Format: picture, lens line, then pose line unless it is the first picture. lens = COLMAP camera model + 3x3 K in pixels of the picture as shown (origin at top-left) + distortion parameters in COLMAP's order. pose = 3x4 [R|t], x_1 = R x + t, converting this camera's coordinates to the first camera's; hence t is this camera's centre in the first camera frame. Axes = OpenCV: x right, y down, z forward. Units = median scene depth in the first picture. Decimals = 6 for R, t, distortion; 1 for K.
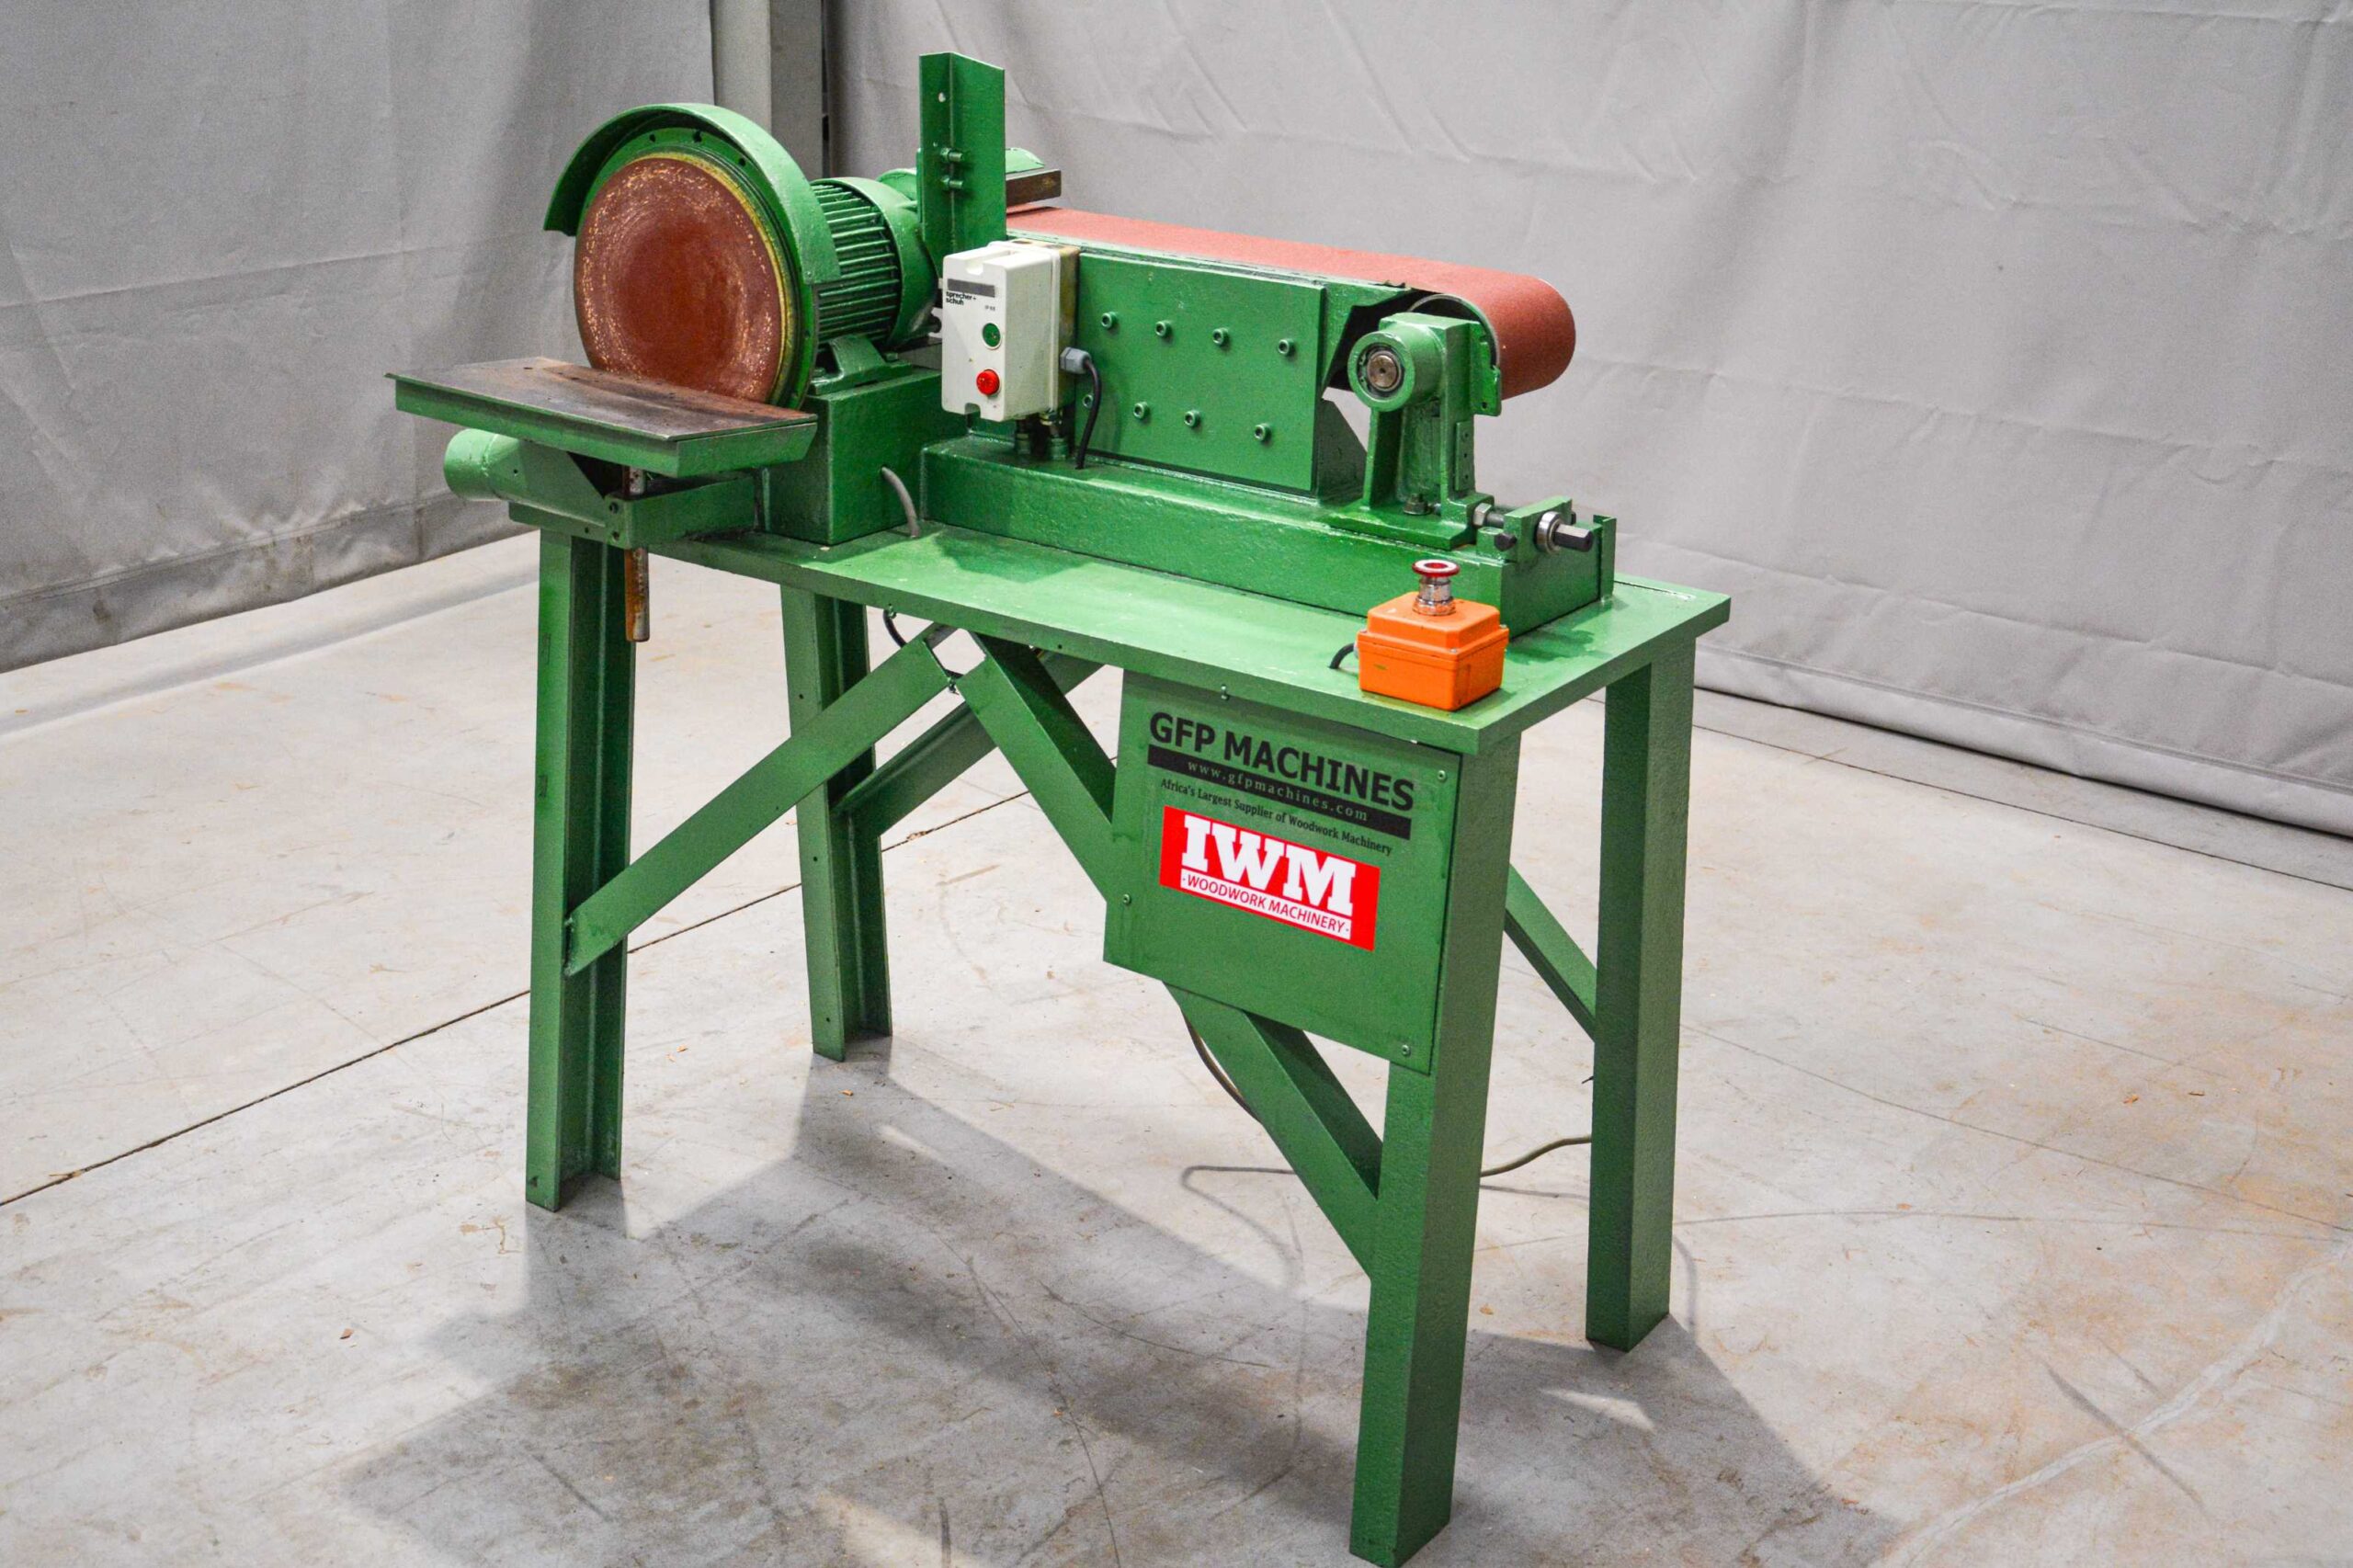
lens RADIAL K [[2971.2, 0, 1183.7], [0, 2971.2, 587.2], [0, 0, 1]] dist [0.062885, 0.078889]
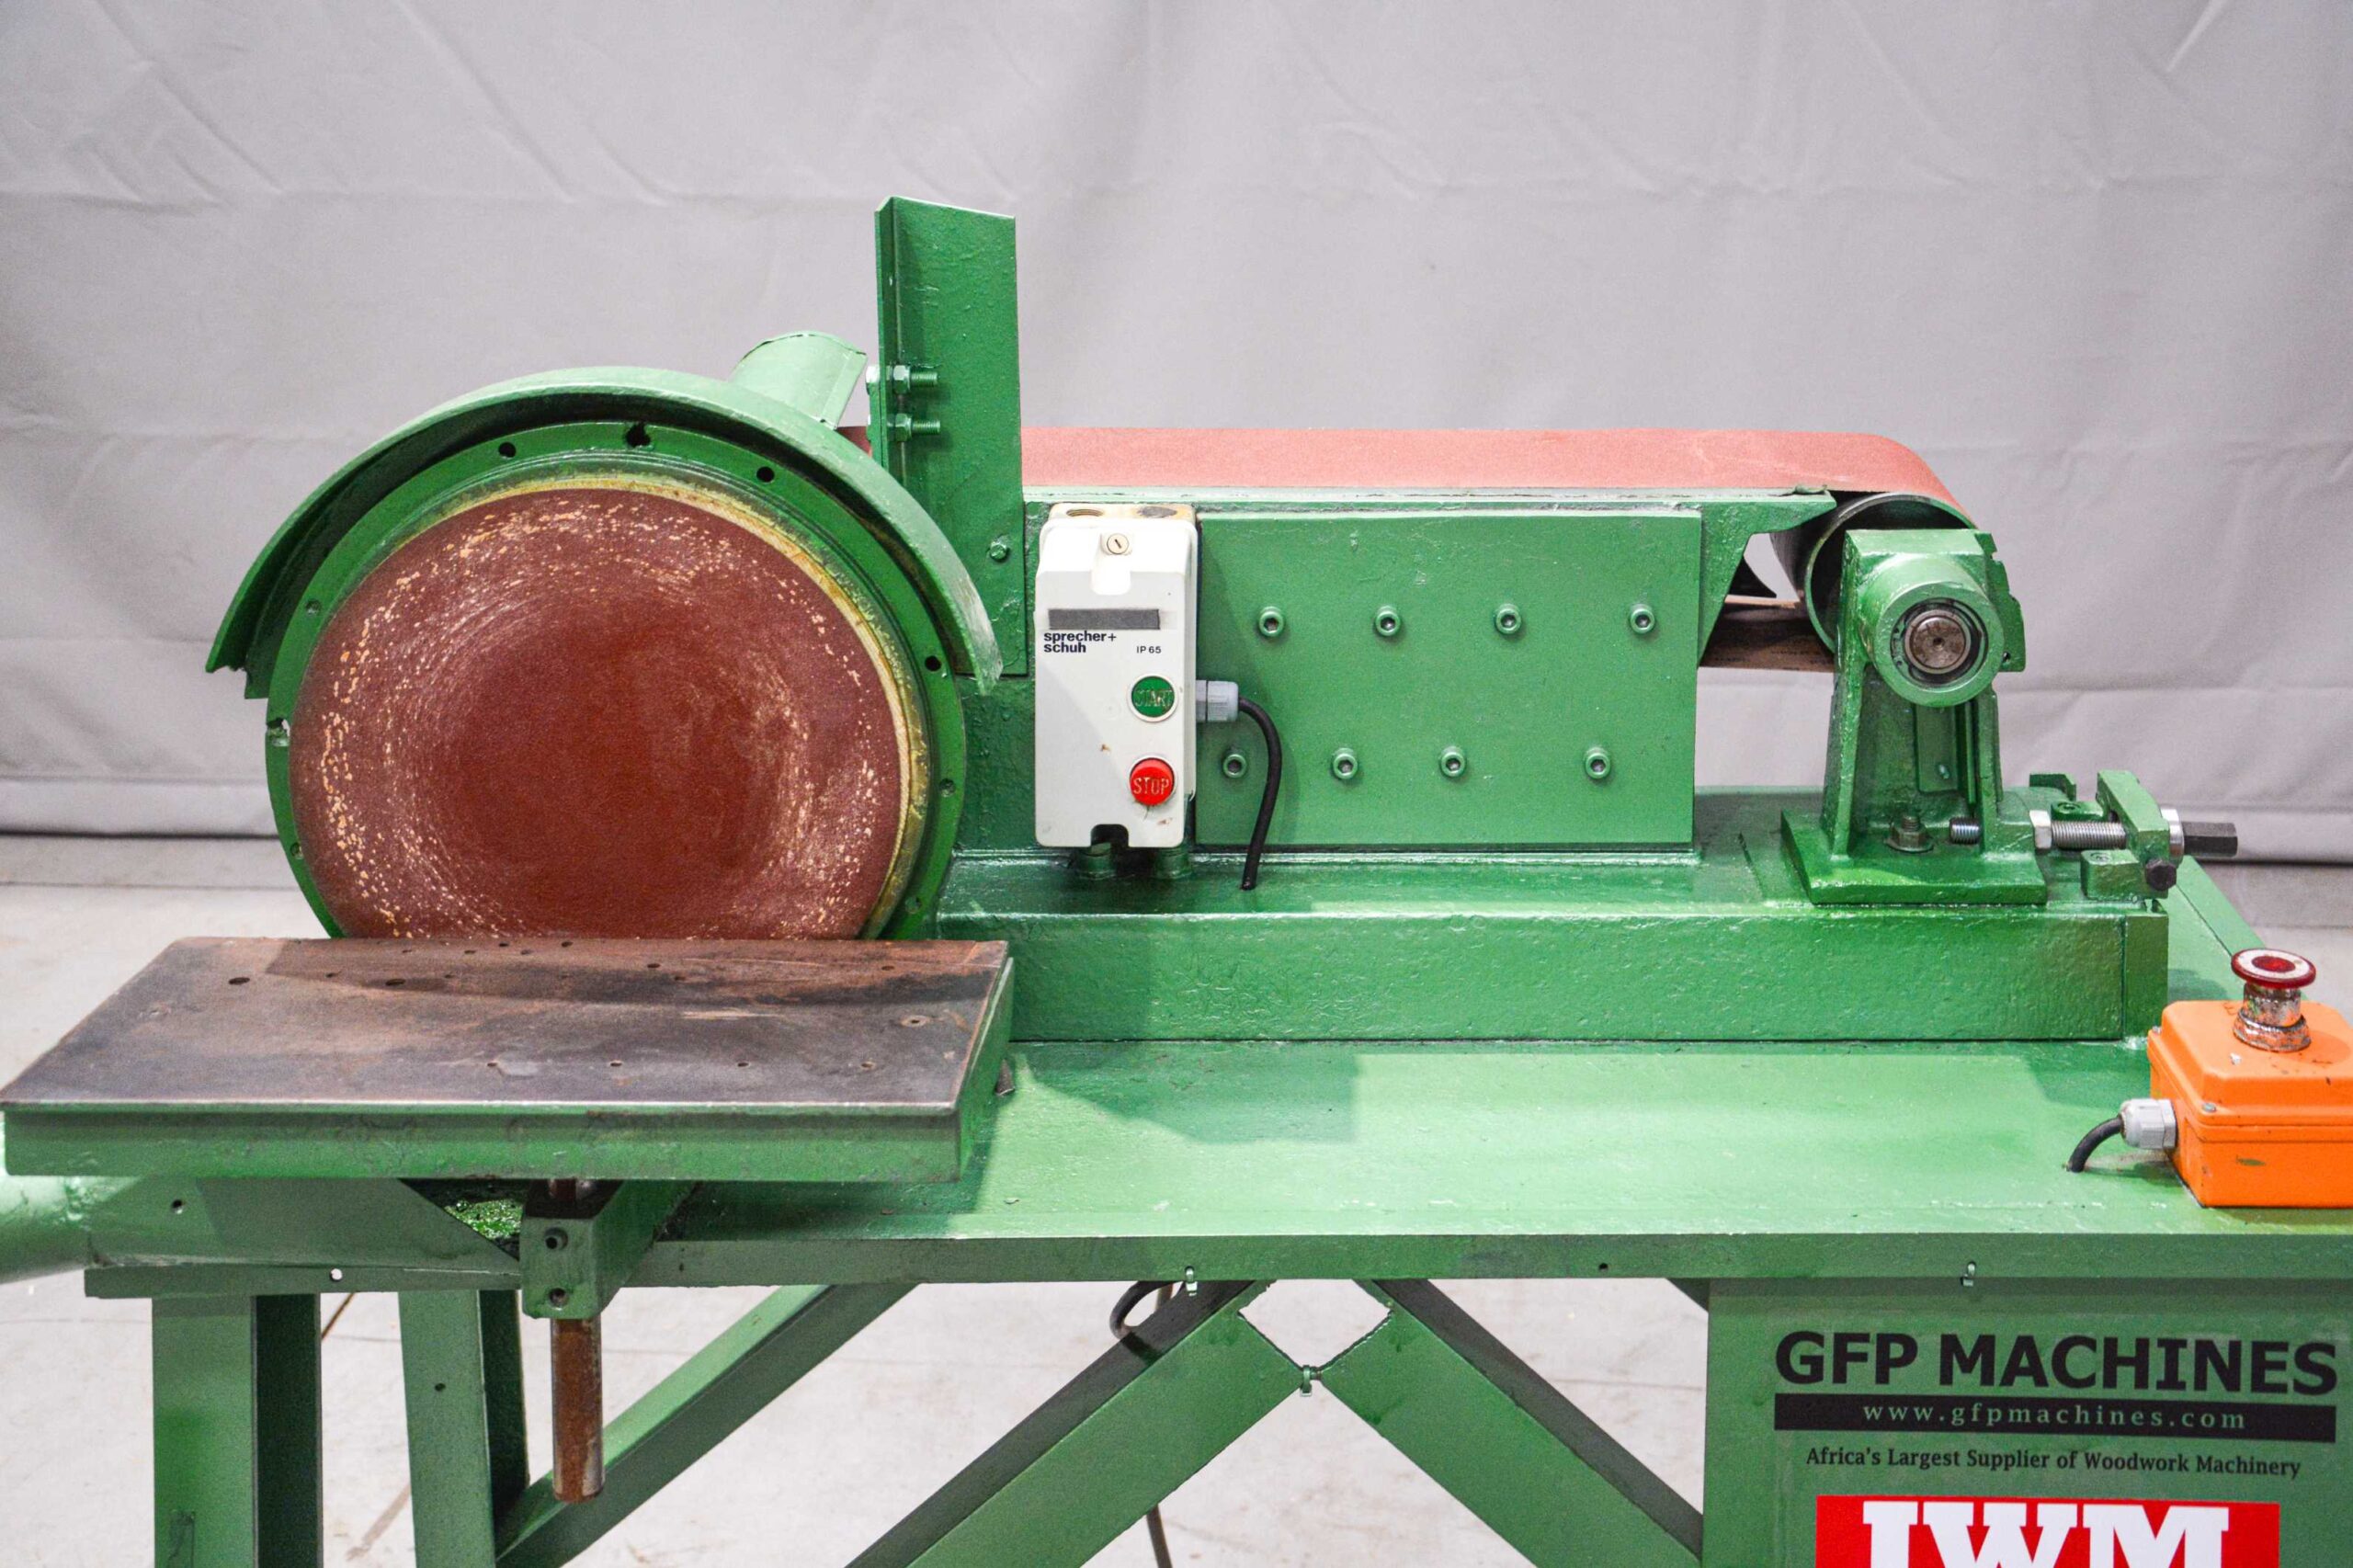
lens RADIAL K [[3046.8, 0, 1462.2], [0, 3046.8, 141.4], [0, 0, 1]] dist [-0.011073, 0.080237]
pose [[0.786441, -0.107350, 0.608265, -0.362436], [0.174008, 0.983401, -0.051424, -0.151578], [-0.592648, 0.146285, 0.792066, 0.521896]]
